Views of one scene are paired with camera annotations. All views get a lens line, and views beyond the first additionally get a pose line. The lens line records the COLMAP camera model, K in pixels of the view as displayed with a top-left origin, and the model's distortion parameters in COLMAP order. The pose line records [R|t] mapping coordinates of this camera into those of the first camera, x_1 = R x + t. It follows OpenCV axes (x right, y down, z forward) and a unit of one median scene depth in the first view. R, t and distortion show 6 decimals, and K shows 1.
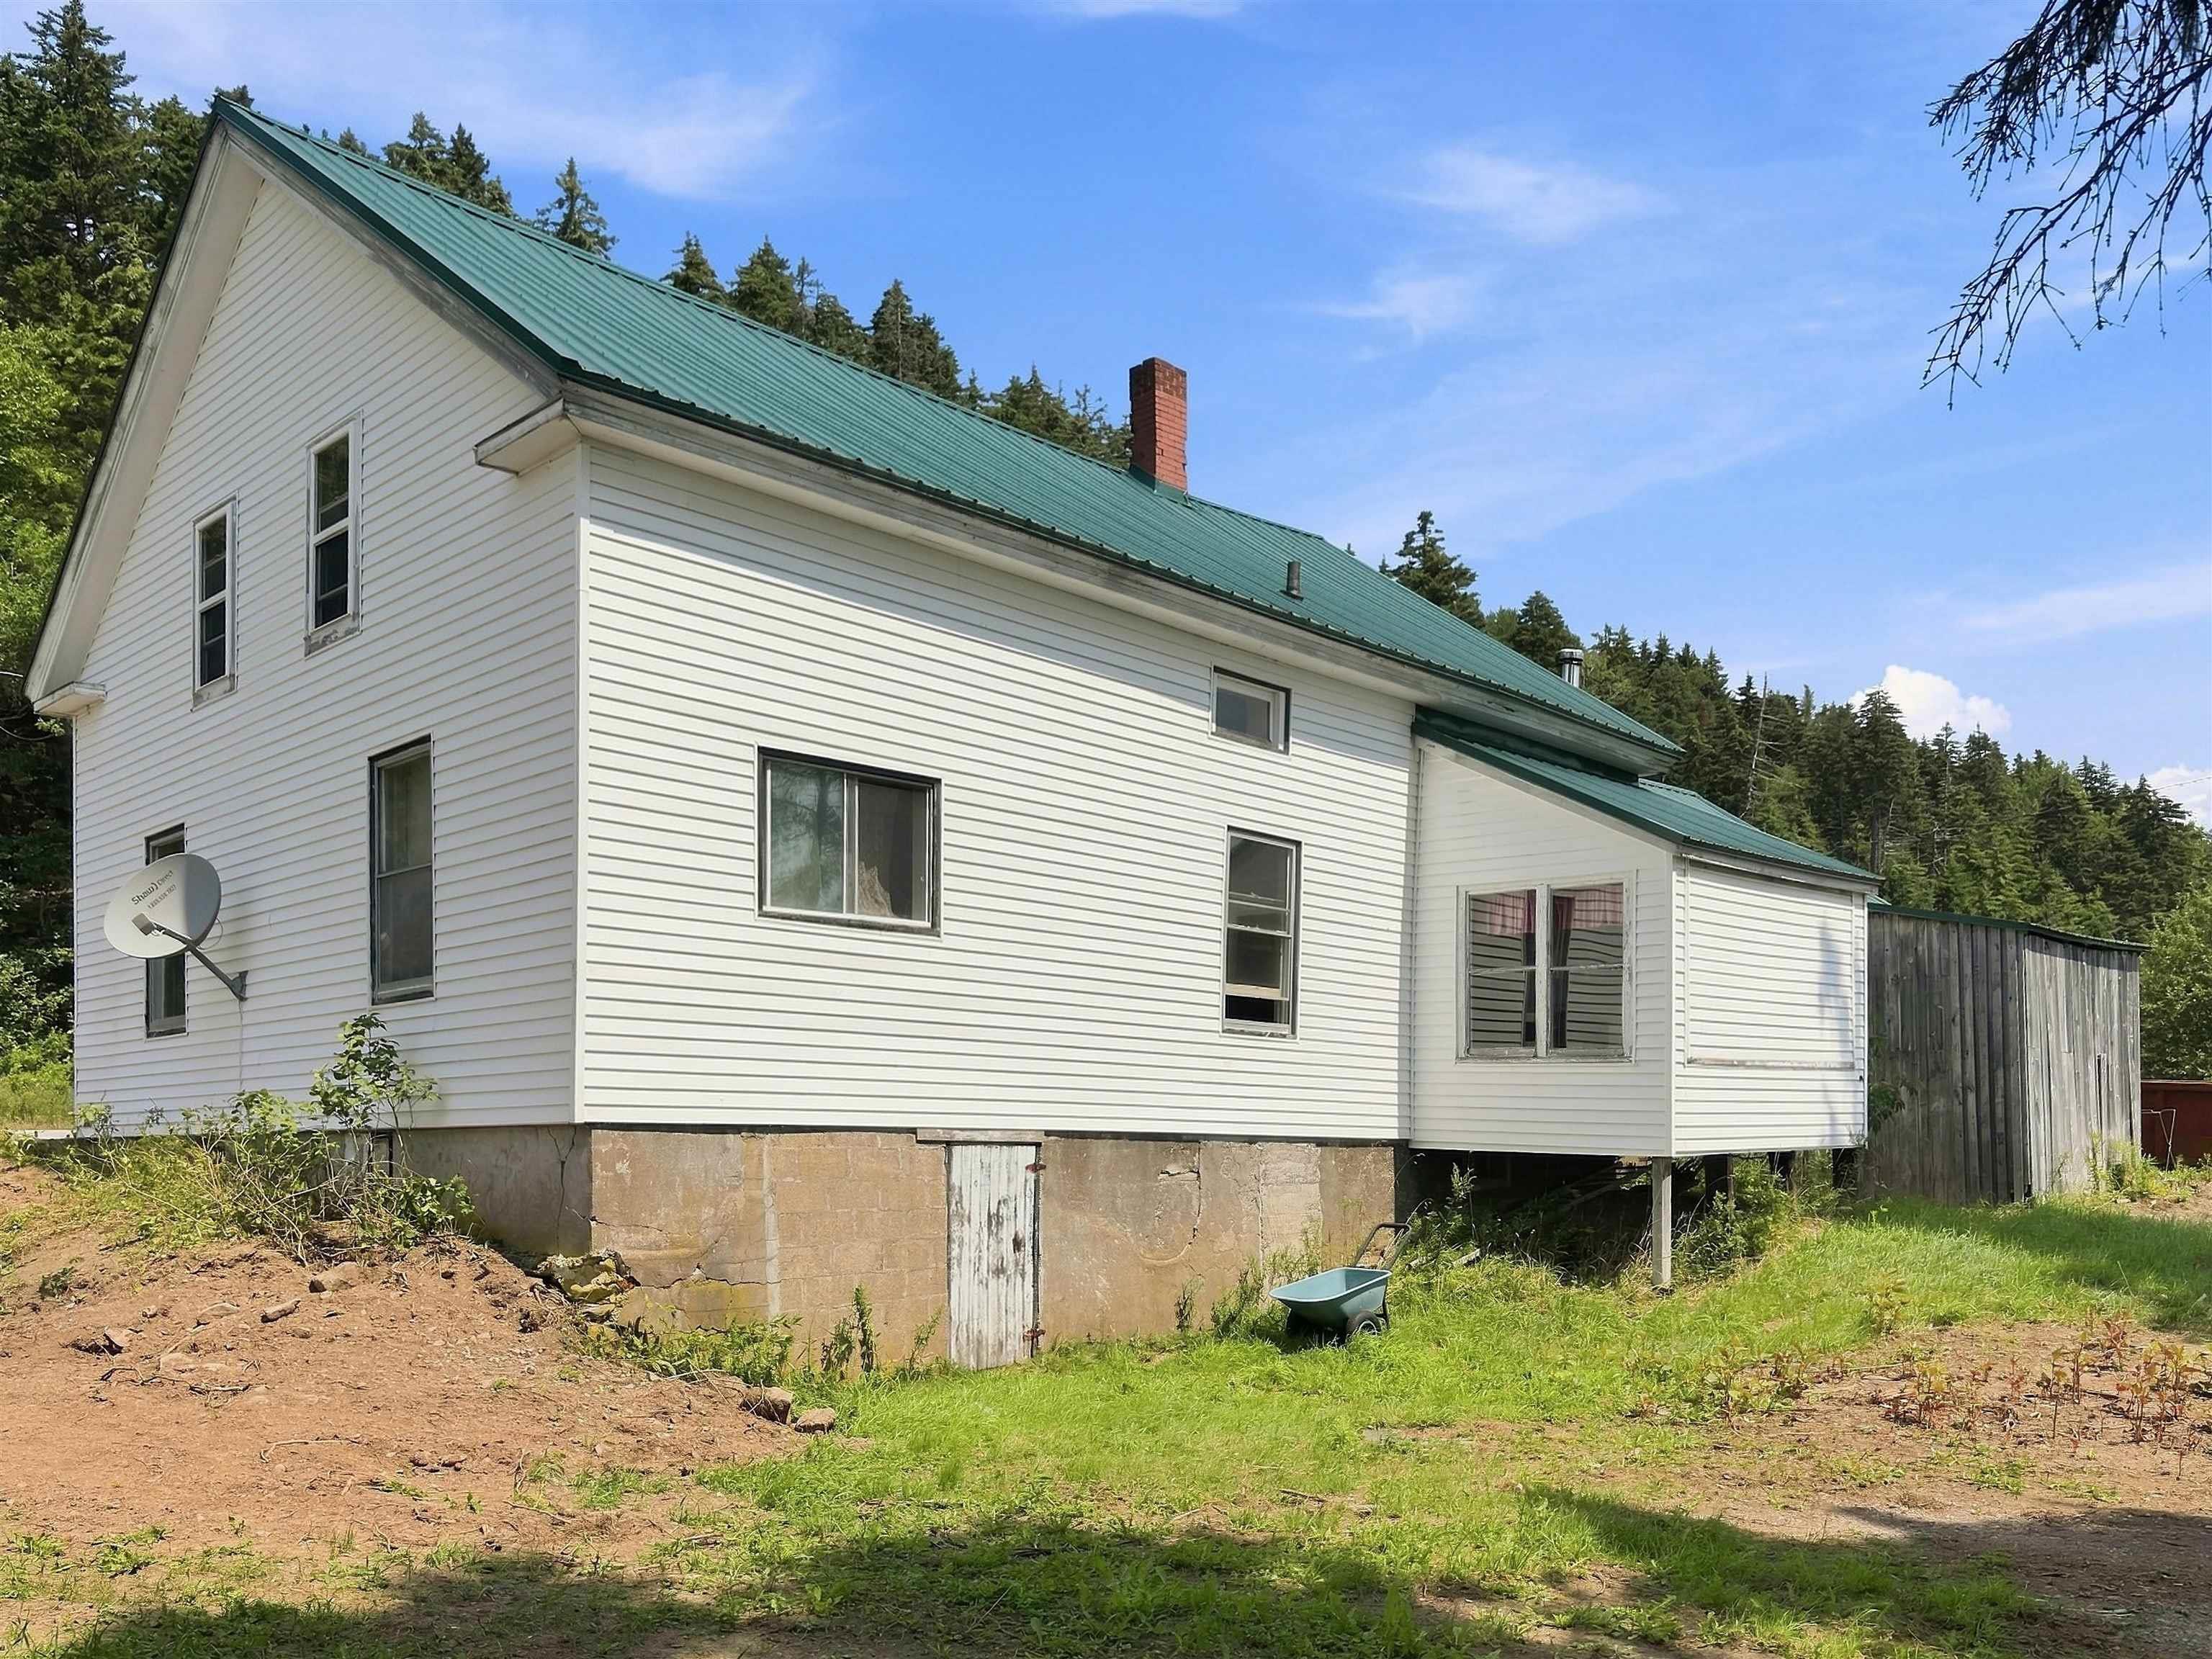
lens RADIAL K [[1734.0, 0, 1179.6], [0, 1734.0, 830.7], [0, 0, 1]] dist [0.110319, -0.002764]
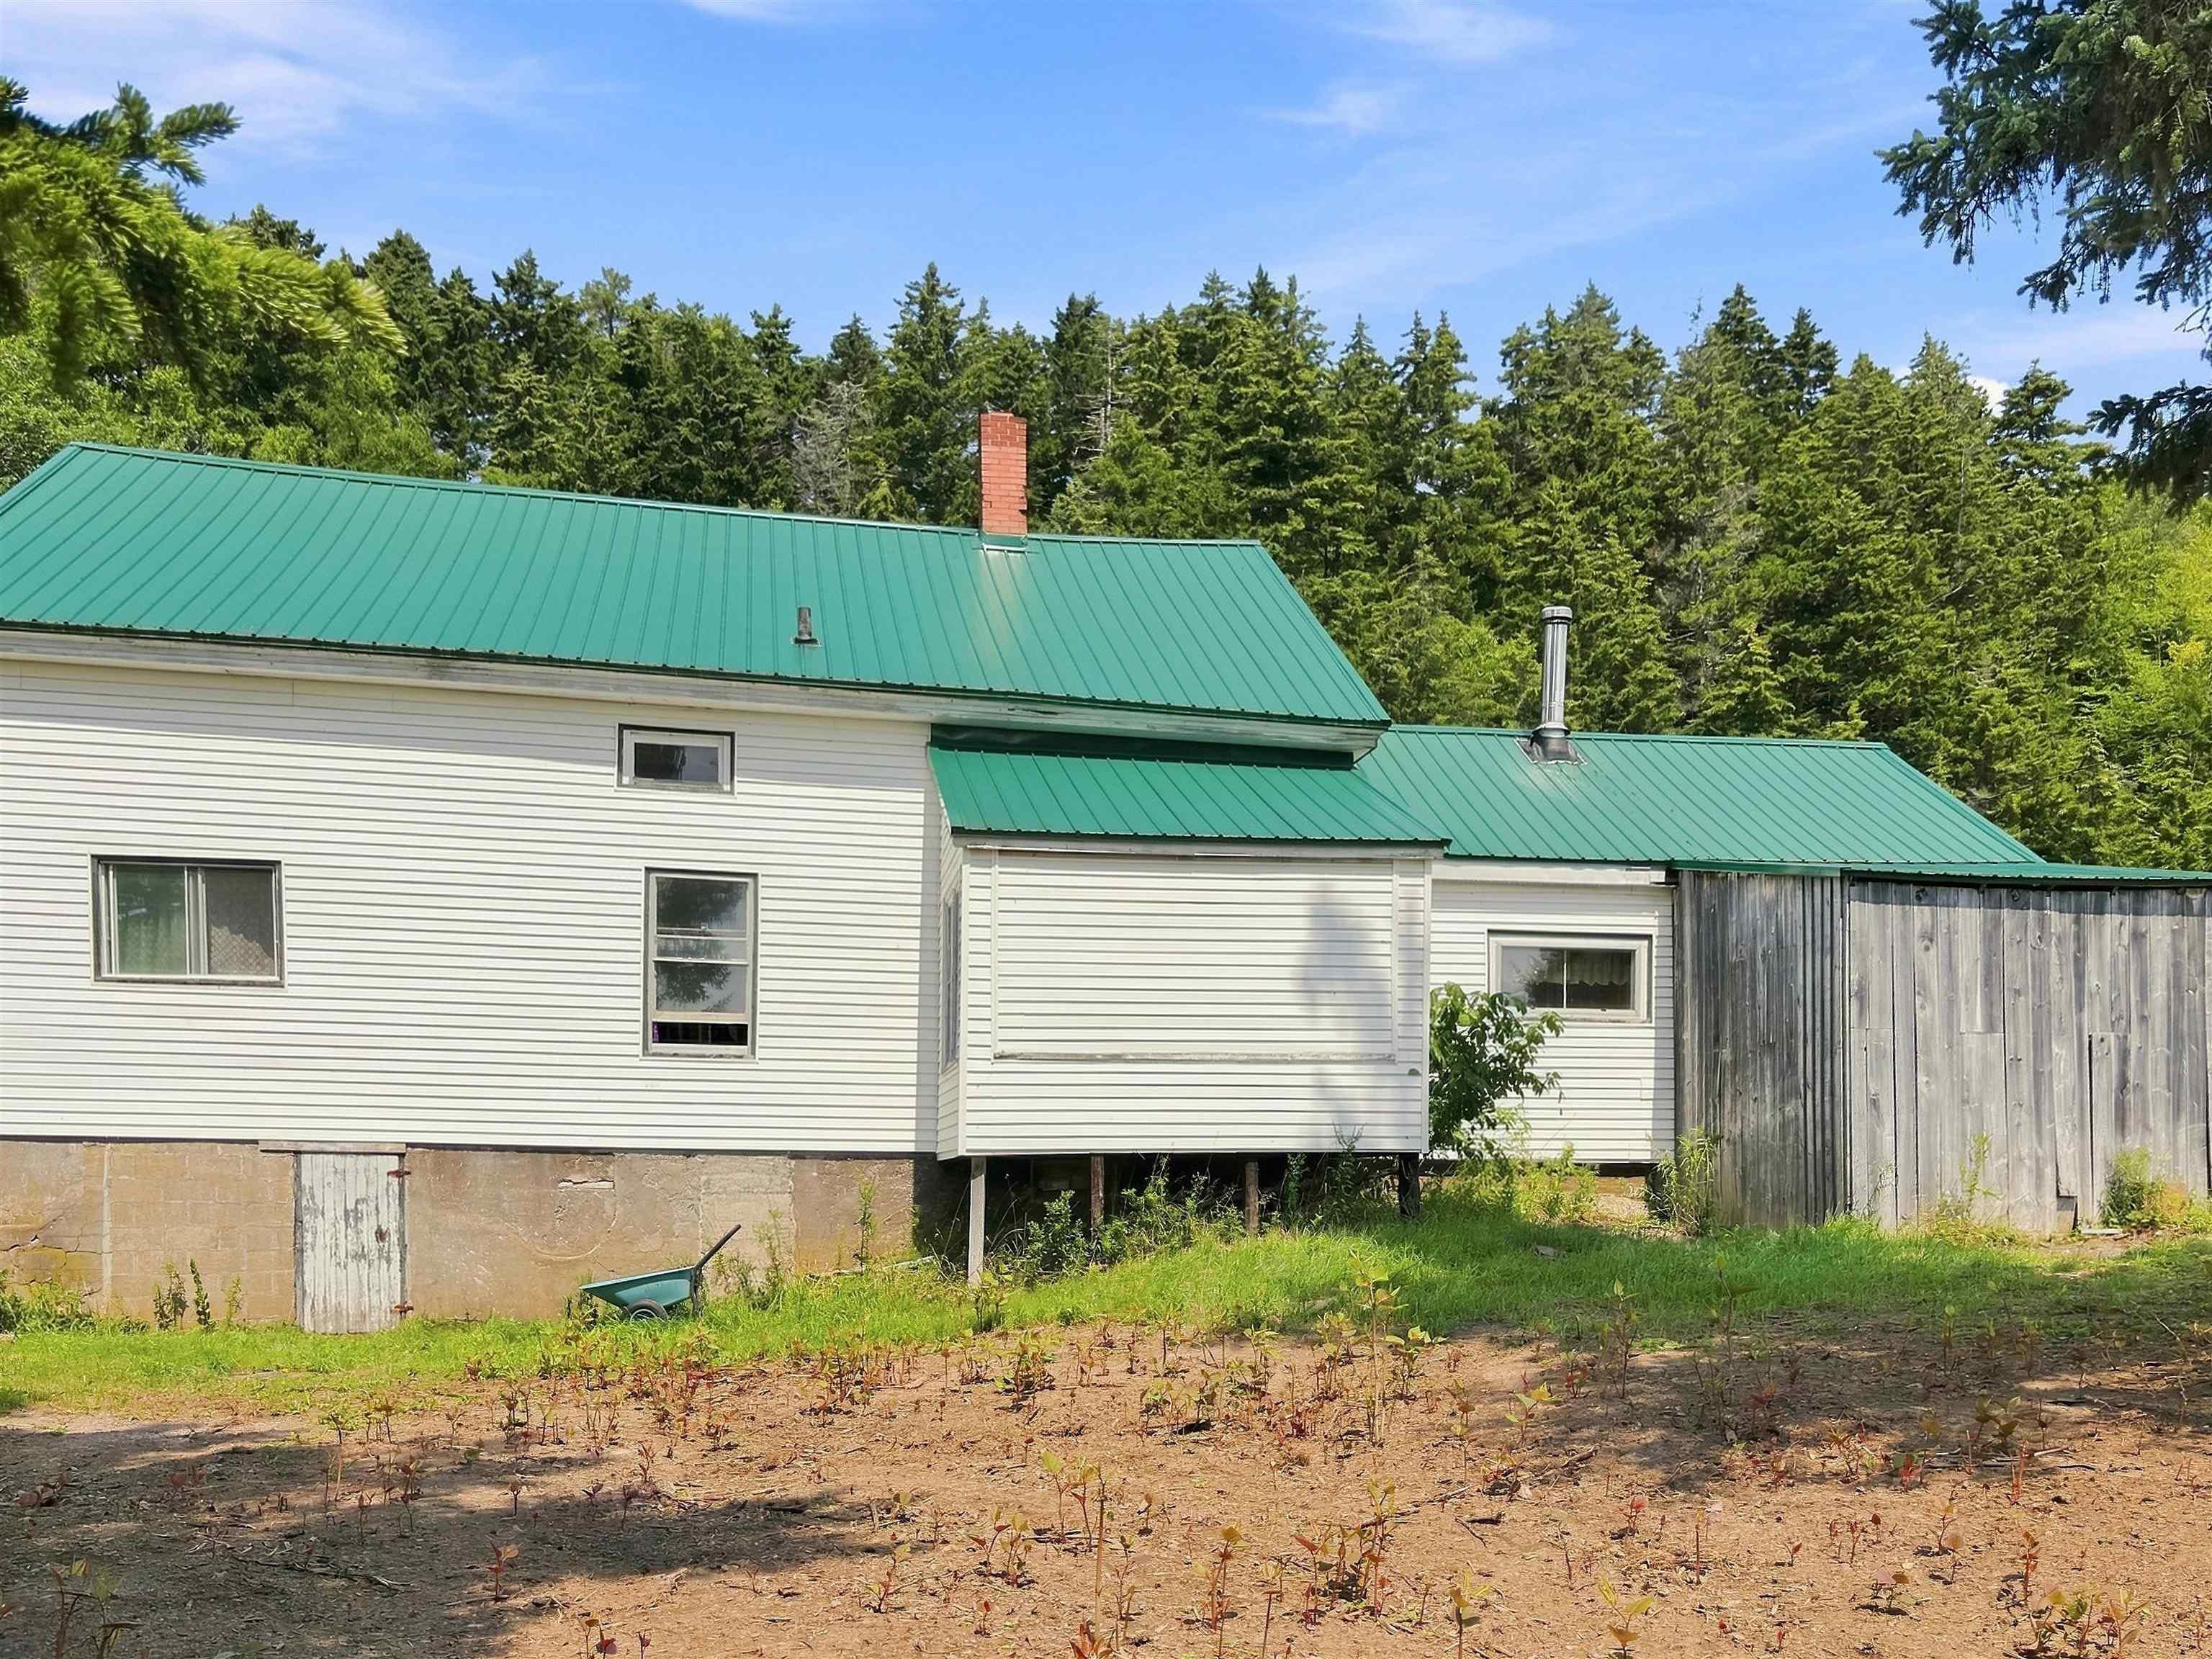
lens RADIAL K [[1801.6, 0, 1106.7], [0, 1801.6, 954.3], [0, 0, 1]] dist [0.037769, -0.006458]
pose [[0.823293, -0.082162, -0.561638, 1.037609], [0.098725, 0.995114, -0.000855, 0.093145], [0.558965, -0.054744, 0.827382, 0.250675]]
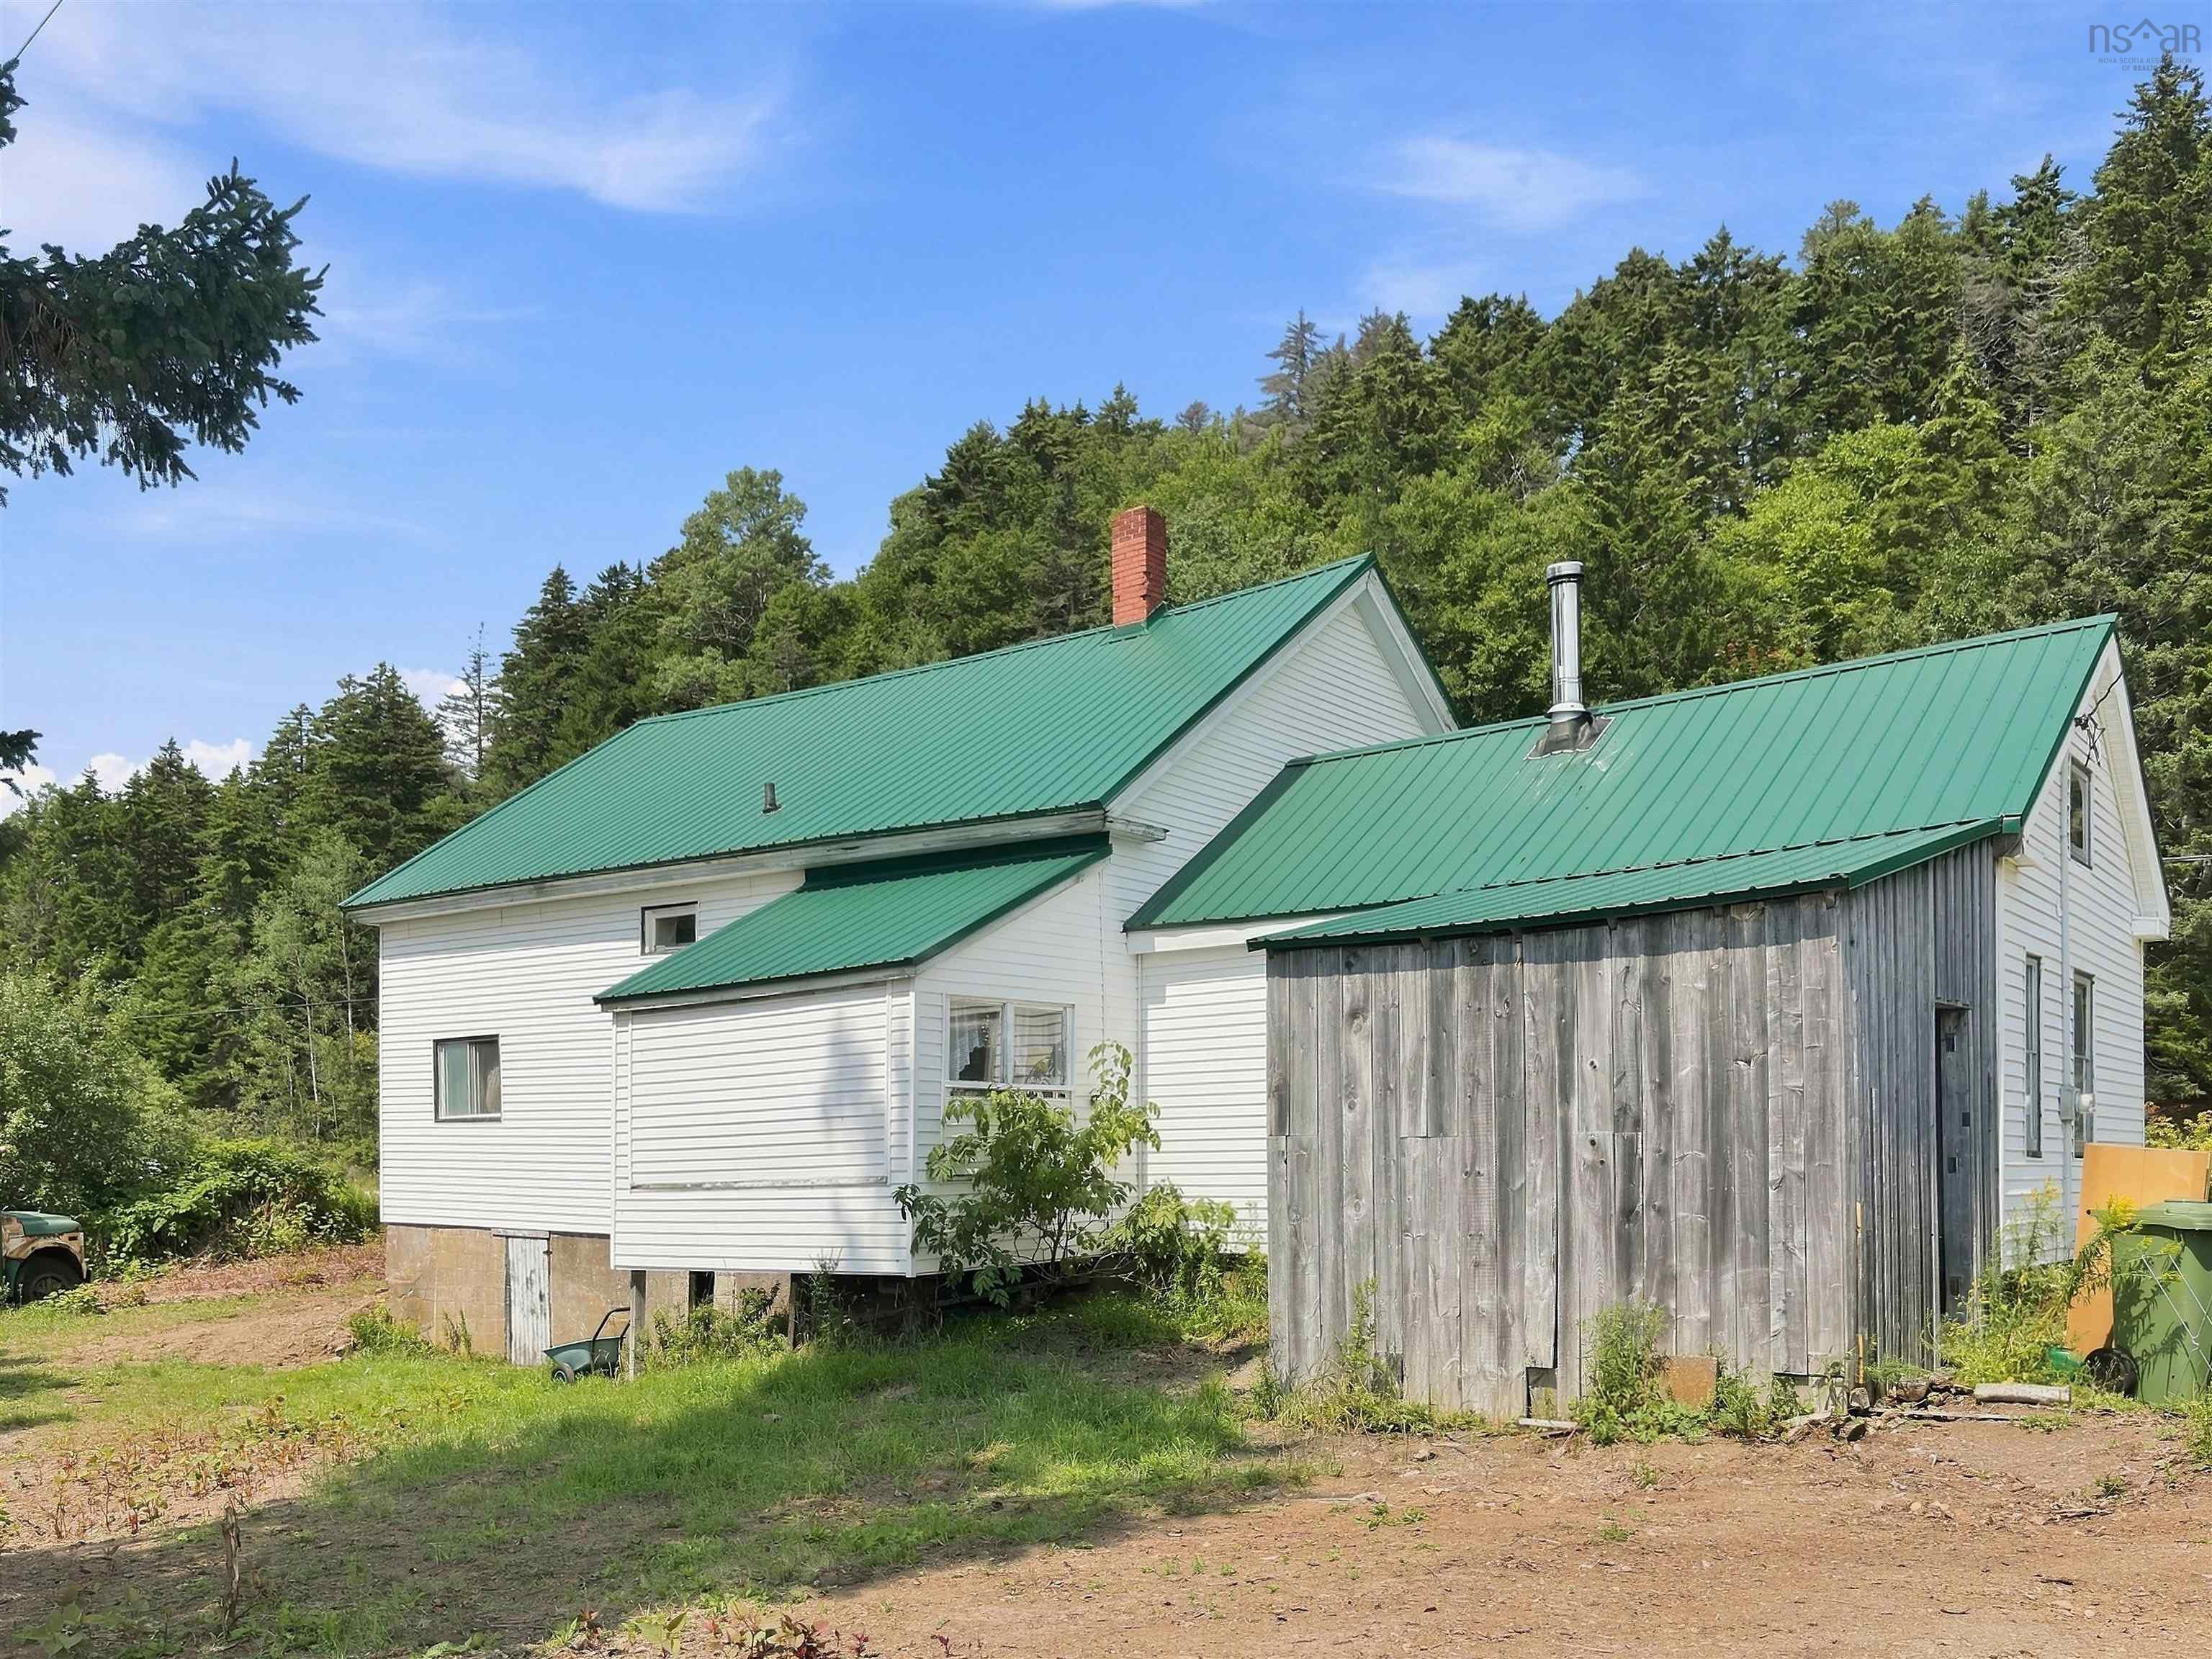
lens RADIAL K [[1779.6, 0, 1106.7], [0, 1779.6, 756.8], [0, 0, 1]] dist [-0.013844, -0.004915]
pose [[0.111777, -0.217614, -0.969613, 1.756701], [0.180455, 0.963950, -0.195540, 0.165510], [0.977211, -0.153115, 0.147017, 1.358607]]
